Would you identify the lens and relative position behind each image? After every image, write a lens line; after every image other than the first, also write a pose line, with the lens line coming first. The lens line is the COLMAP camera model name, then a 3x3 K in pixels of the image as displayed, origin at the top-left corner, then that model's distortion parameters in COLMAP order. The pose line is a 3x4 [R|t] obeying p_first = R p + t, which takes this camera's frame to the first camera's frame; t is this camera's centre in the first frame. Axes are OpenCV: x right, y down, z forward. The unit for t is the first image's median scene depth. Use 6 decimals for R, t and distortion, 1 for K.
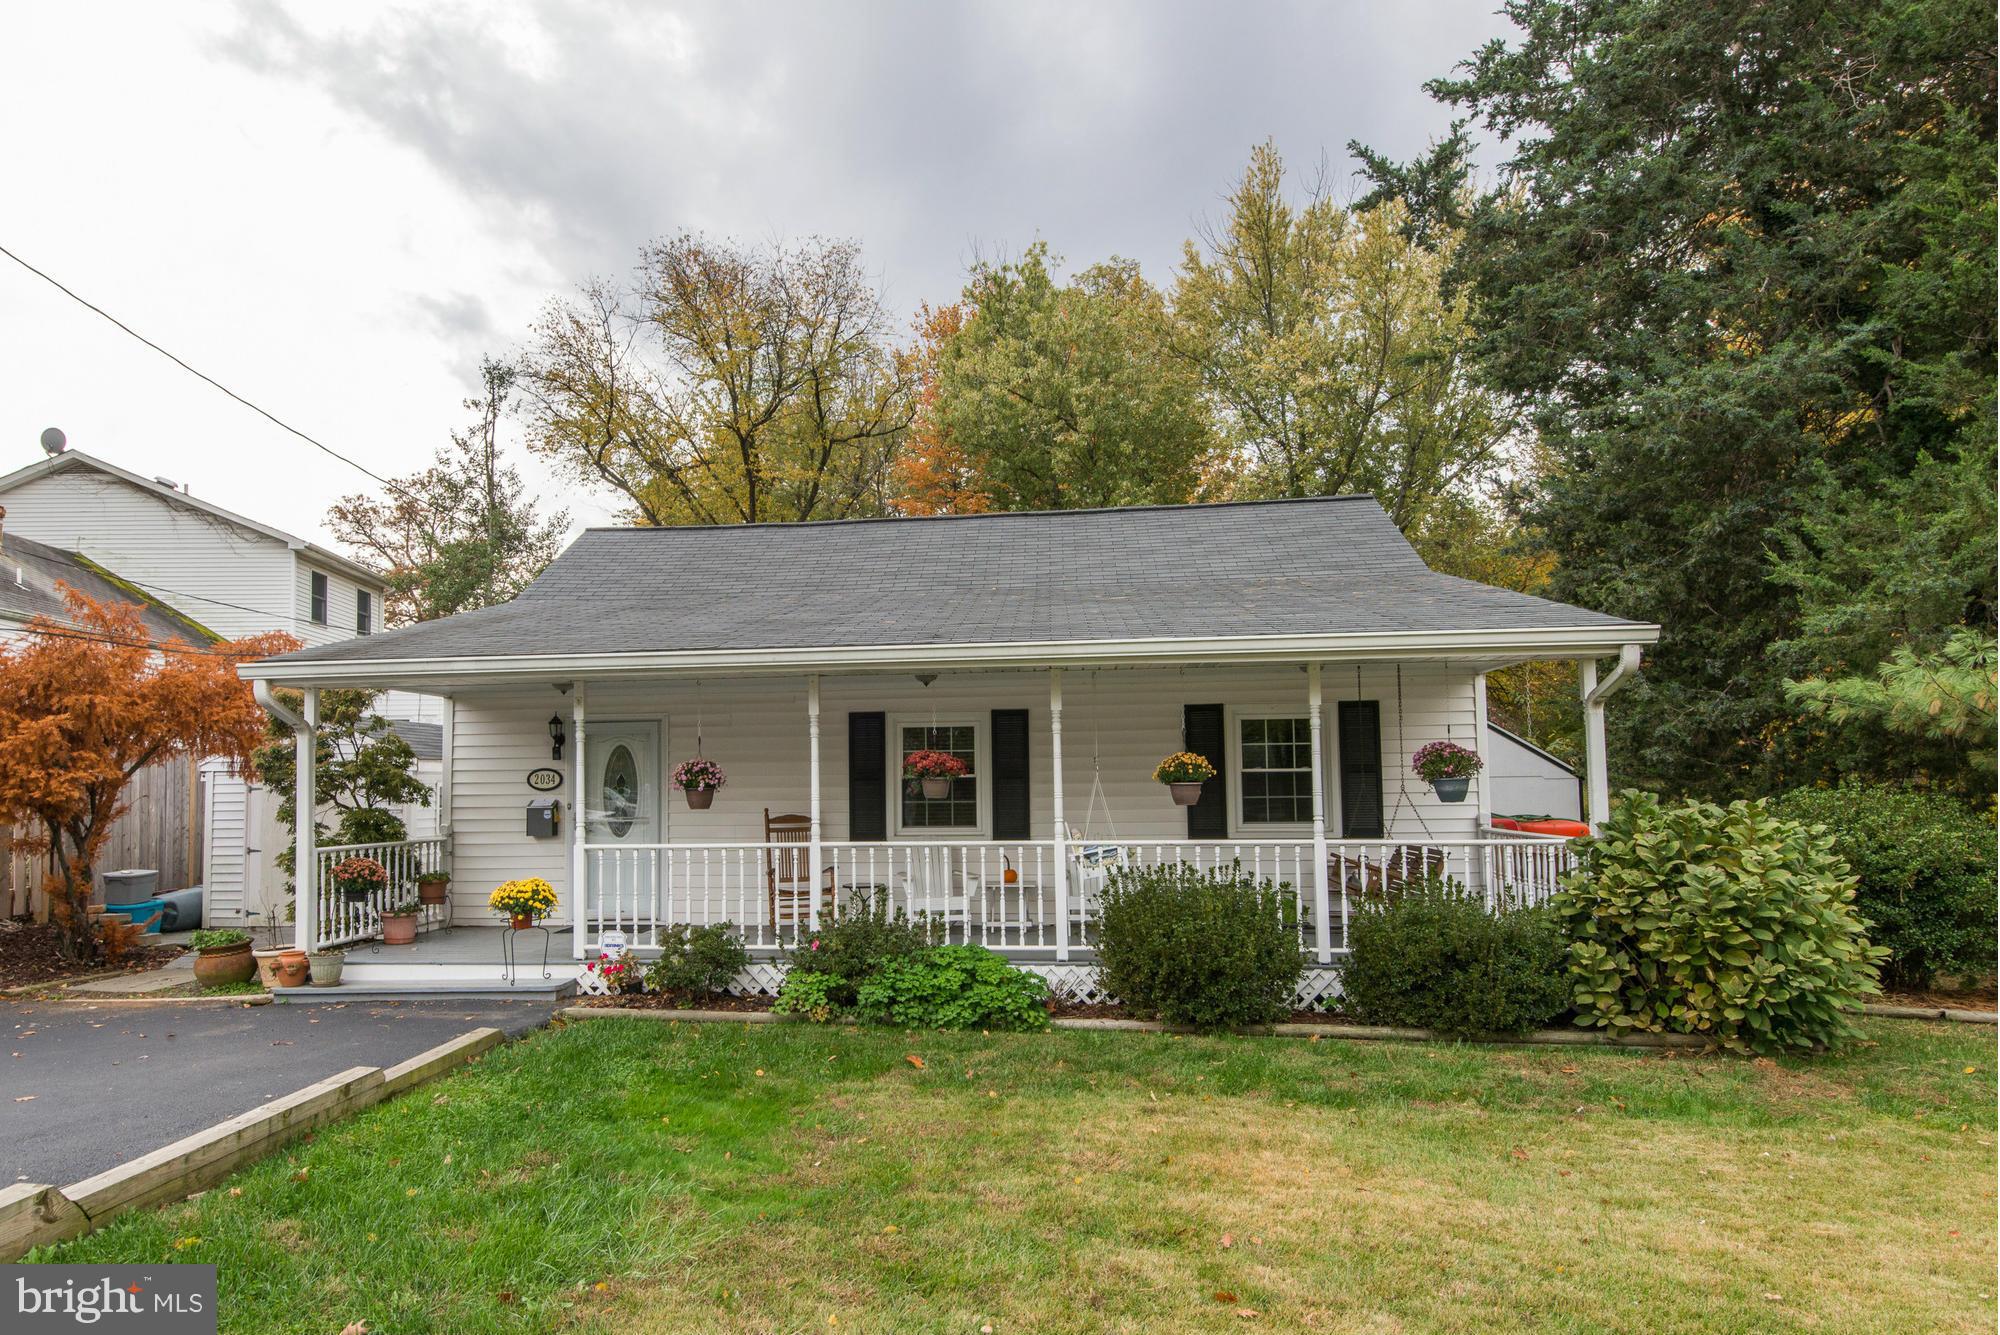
lens RADIAL K [[1123.3, 0, 968.7], [0, 1123.3, 666.9], [0, 0, 1]] dist [0.048102, 0.000402]
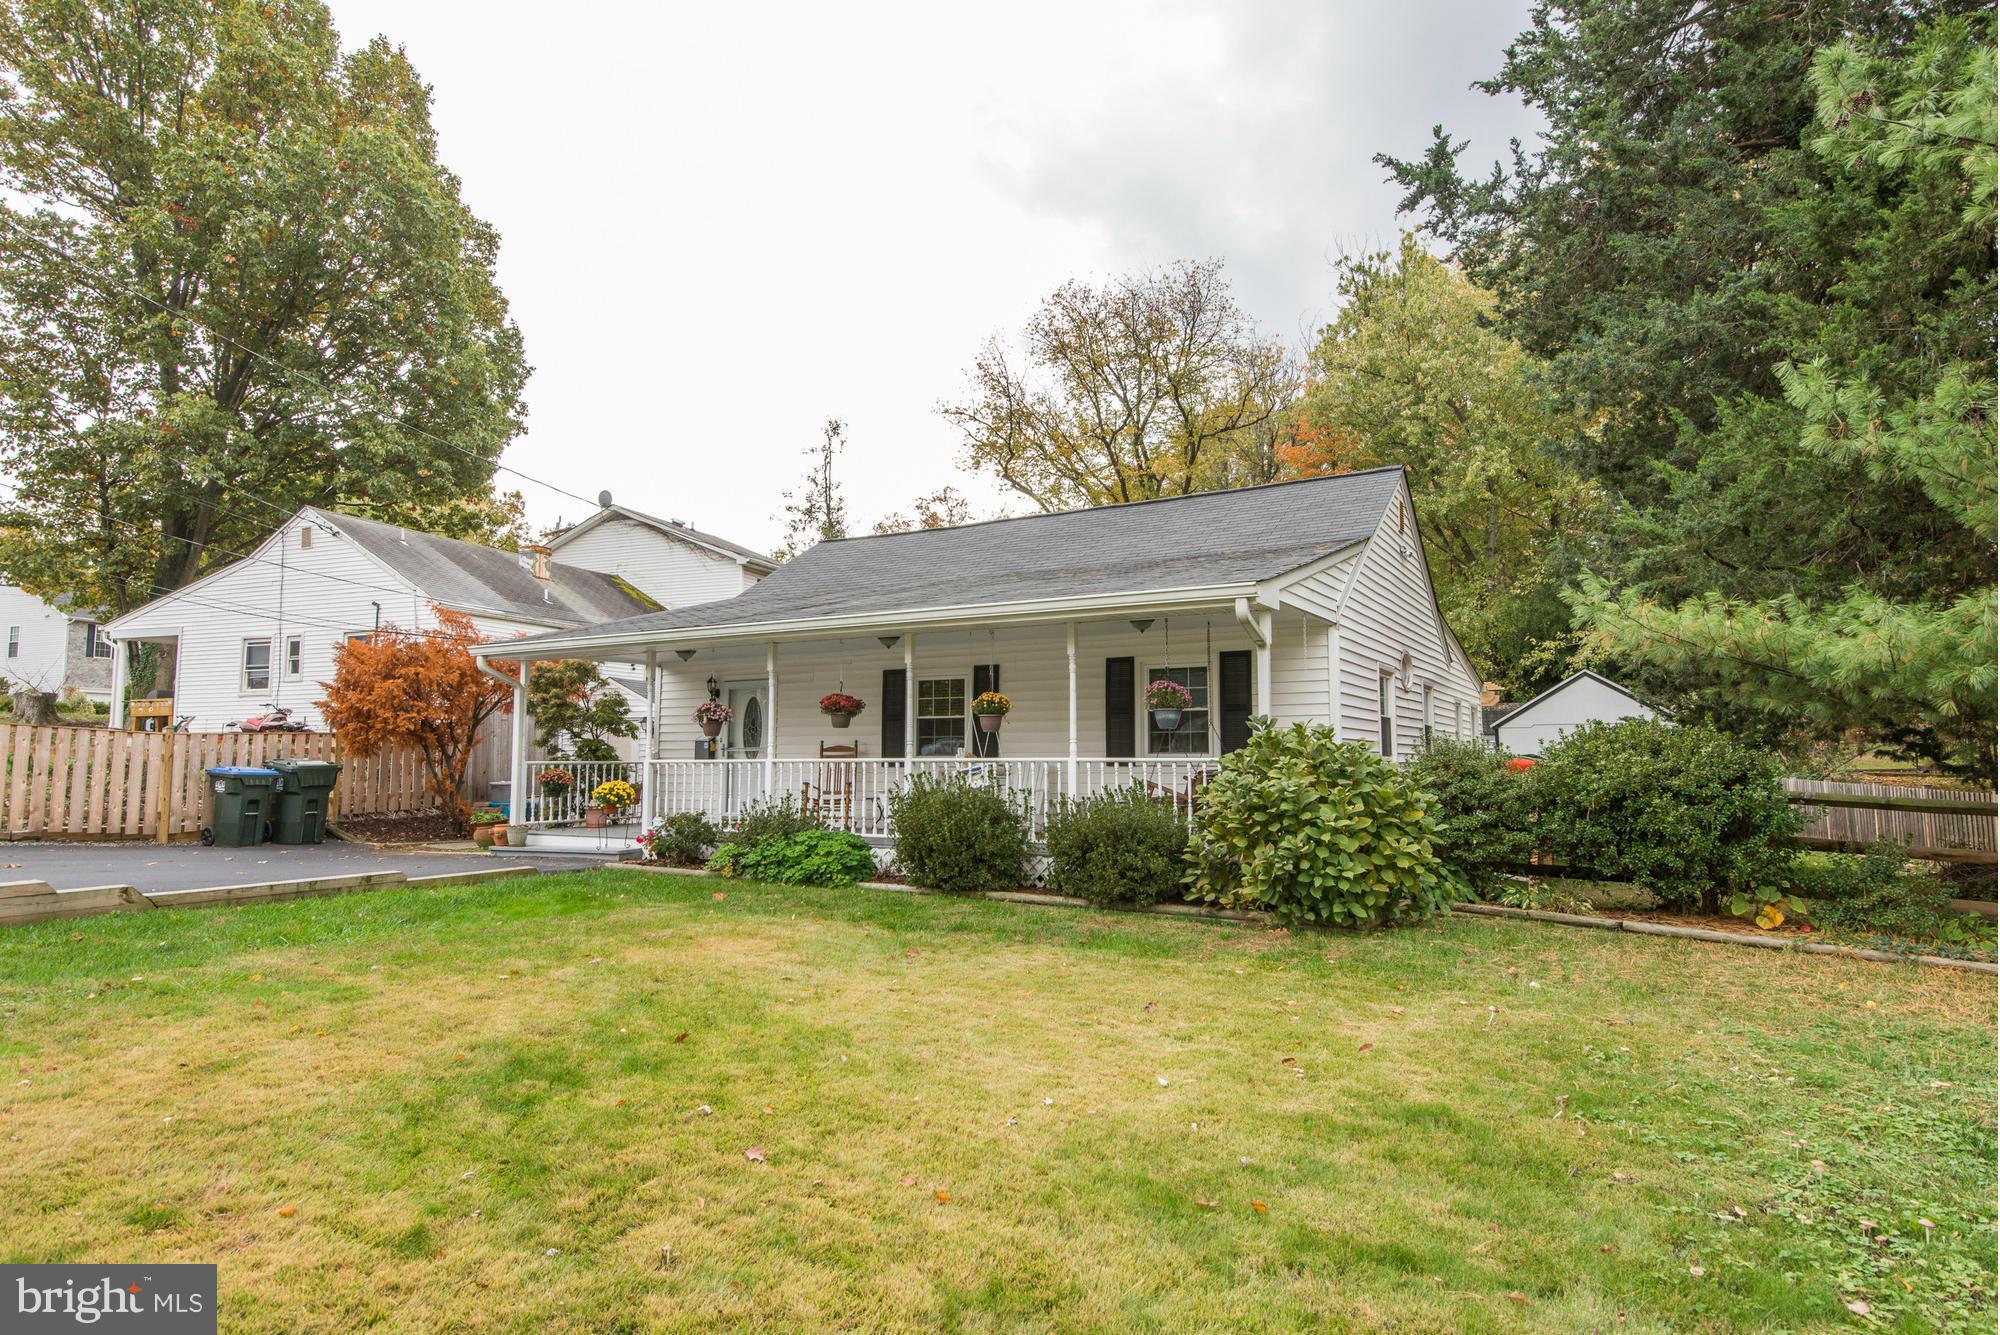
lens RADIAL K [[887.8, 0, 1029.1], [0, 887.8, 659.3], [0, 0, 1]] dist [0.030556, -0.027904]
pose [[0.952375, -0.029997, -0.303451, 0.377448], [0.043483, 0.998340, 0.037781, -0.000093], [0.301813, -0.049177, 0.952098, 0.009279]]
